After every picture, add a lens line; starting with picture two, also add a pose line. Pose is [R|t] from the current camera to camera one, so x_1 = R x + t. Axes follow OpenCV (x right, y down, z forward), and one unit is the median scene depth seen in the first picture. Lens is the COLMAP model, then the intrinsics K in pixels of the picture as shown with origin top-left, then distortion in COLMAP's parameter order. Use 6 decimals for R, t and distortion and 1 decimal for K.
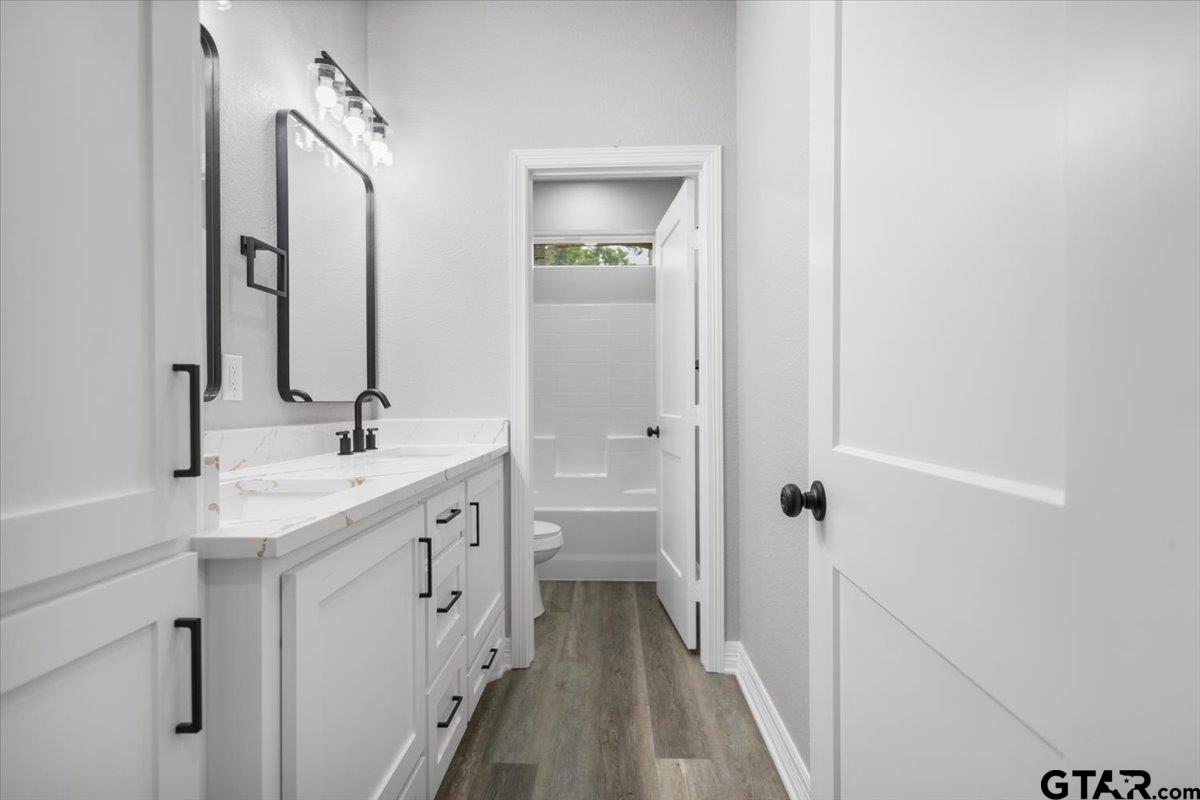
lens RADIAL K [[553.5, 0, 601.2], [0, 553.5, 401.7], [0, 0, 1]] dist [0.010678, -0.001690]
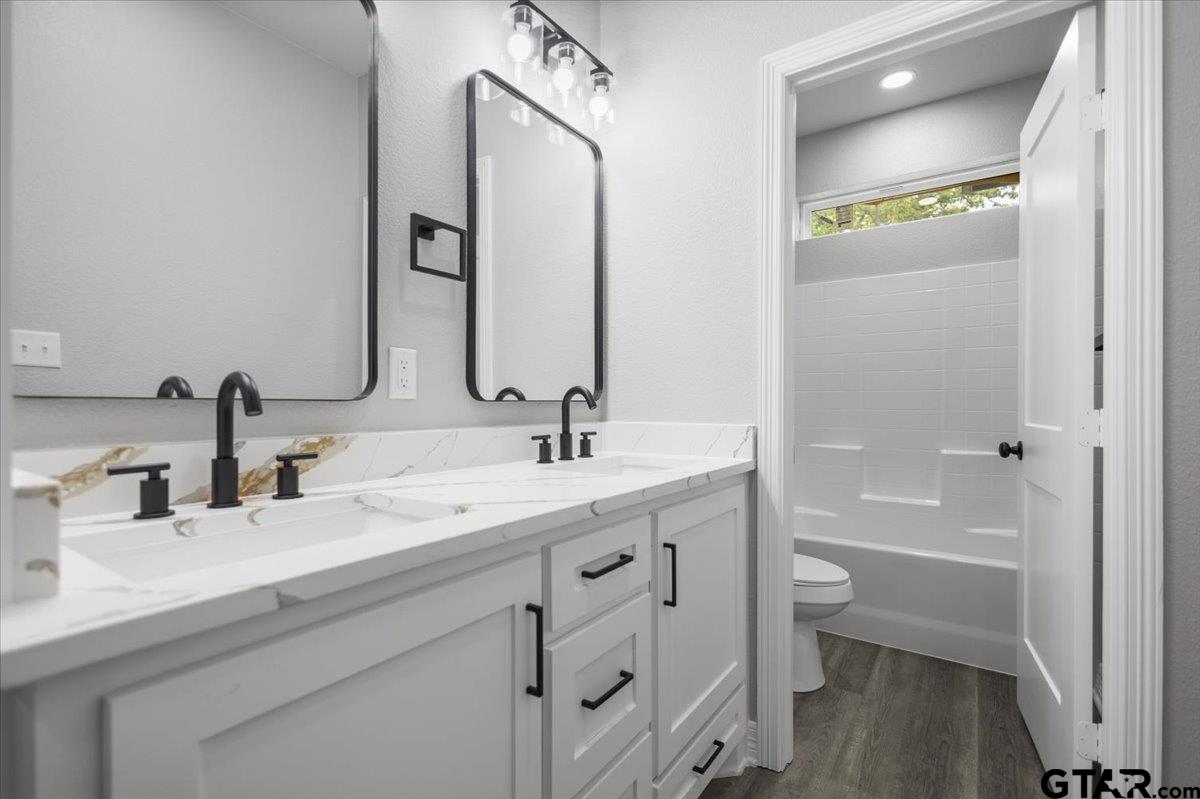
lens RADIAL K [[553.5, 0, 599.9], [0, 553.5, 401.9], [0, 0, 1]] dist [0.010678, -0.001690]
pose [[0.838444, 0.006075, -0.544954, 0.065485], [-0.005195, 0.999982, 0.003154, -0.001193], [0.544963, 0.000186, 0.838460, 0.284332]]
